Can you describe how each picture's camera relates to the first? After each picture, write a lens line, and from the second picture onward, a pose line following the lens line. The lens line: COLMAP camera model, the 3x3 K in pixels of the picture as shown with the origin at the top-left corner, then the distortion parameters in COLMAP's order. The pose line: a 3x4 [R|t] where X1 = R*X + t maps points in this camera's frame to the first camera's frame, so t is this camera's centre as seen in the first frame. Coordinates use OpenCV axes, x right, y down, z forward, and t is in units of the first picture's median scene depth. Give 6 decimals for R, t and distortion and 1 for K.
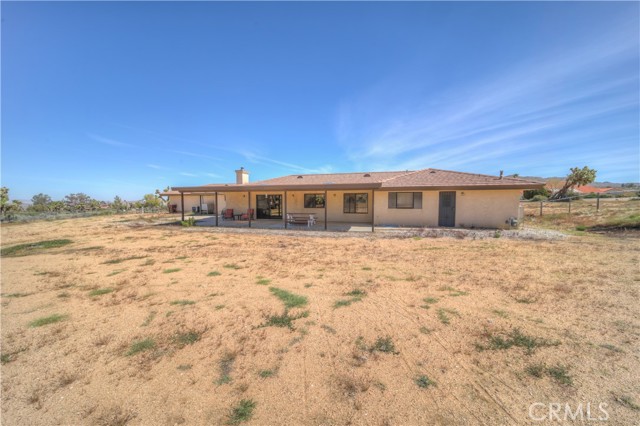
lens RADIAL K [[228.4, 0, 321.2], [0, 228.4, 209.0], [0, 0, 1]] dist [-0.003901, -0.000175]
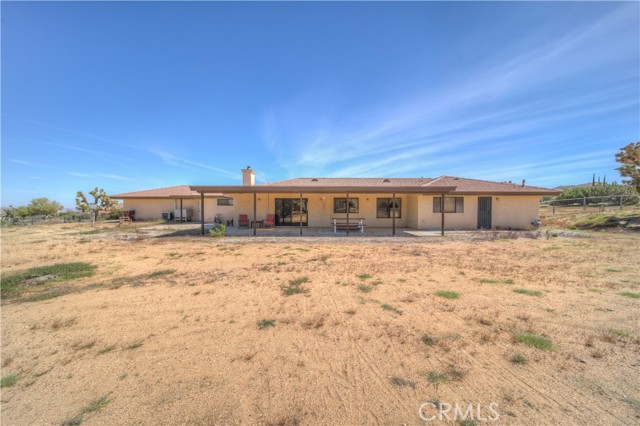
lens RADIAL K [[228.4, 0, 321.2], [0, 228.4, 209.0], [0, 0, 1]] dist [-0.003901, -0.000175]
pose [[0.959943, -0.000861, 0.280195, -0.436104], [0.008969, 0.999577, -0.027654, 0.004786], [-0.280053, 0.029059, 0.959545, 0.144593]]
